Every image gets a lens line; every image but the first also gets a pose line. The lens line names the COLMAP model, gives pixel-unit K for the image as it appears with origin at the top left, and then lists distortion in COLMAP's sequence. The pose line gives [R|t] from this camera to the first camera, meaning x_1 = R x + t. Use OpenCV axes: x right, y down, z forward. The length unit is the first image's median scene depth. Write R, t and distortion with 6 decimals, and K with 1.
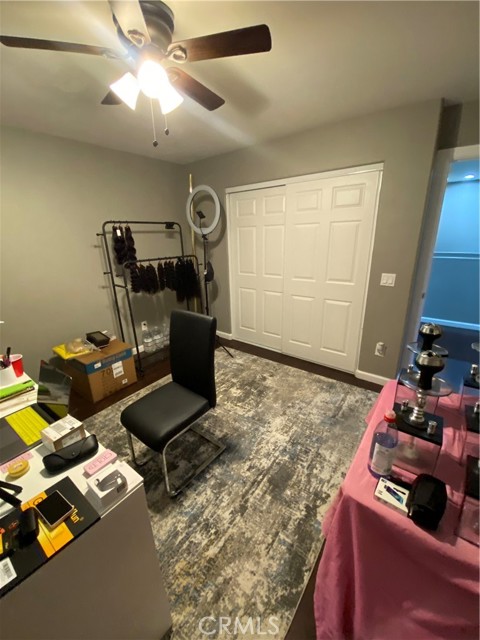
lens RADIAL K [[260.4, 0, 240.4], [0, 260.4, 321.6], [0, 0, 1]] dist [0.018241, -0.019470]
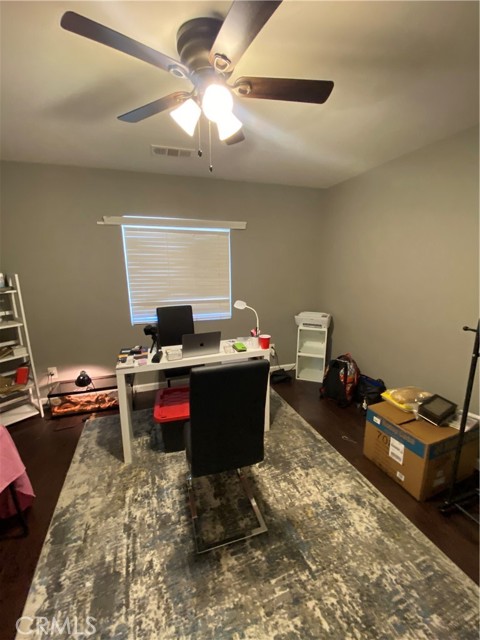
lens RADIAL K [[260.4, 0, 240.4], [0, 260.4, 321.6], [0, 0, 1]] dist [0.018241, -0.019470]
pose [[-0.561453, 0.205295, -0.801638, 0.361336], [-0.241873, 0.885719, 0.396231, -0.438719], [0.791371, 0.416360, -0.447635, 1.294578]]
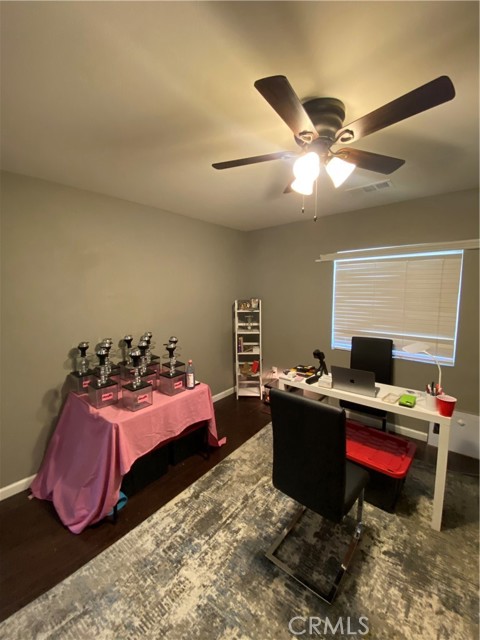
lens RADIAL K [[260.4, 0, 240.4], [0, 260.4, 321.6], [0, 0, 1]] dist [0.018241, -0.019470]
pose [[-0.998852, 0.026532, 0.039892, -0.034186], [0.041172, 0.901150, 0.431548, -0.576850], [-0.024498, 0.432695, -0.901207, 1.592943]]
